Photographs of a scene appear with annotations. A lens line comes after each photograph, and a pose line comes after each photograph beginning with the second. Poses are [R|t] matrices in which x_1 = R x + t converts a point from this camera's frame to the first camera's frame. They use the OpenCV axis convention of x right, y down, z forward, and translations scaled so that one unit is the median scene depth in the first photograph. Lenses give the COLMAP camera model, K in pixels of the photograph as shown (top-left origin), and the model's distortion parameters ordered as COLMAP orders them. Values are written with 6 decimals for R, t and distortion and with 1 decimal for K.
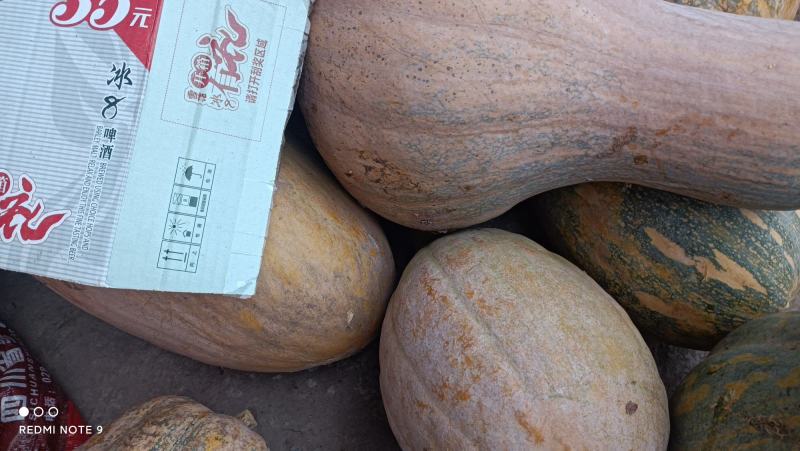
lens RADIAL K [[616.0, 0, 400.0], [0, 616.0, 225.5], [0, 0, 1]] dist [0.010814, 0.001999]
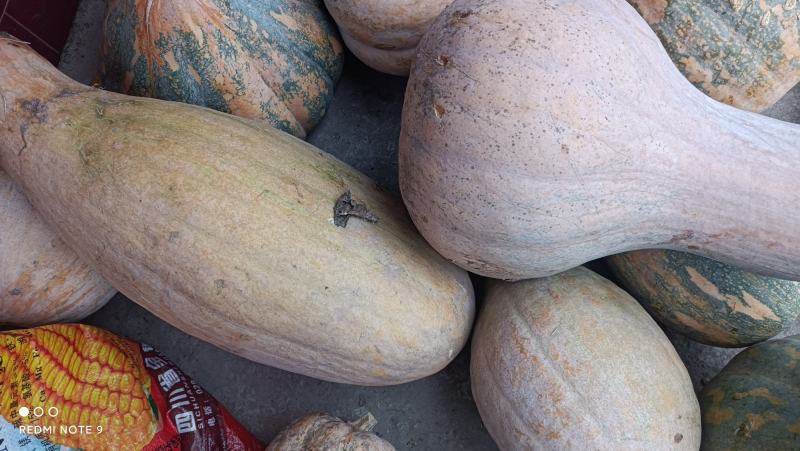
lens RADIAL K [[616.0, 0, 400.0], [0, 616.0, 225.5], [0, 0, 1]] dist [0.010814, 0.001999]
pose [[0.997557, -0.069284, 0.008957, -0.214888], [0.063981, 0.957540, 0.281111, -0.560598], [-0.028053, -0.279851, 0.959633, -0.166878]]
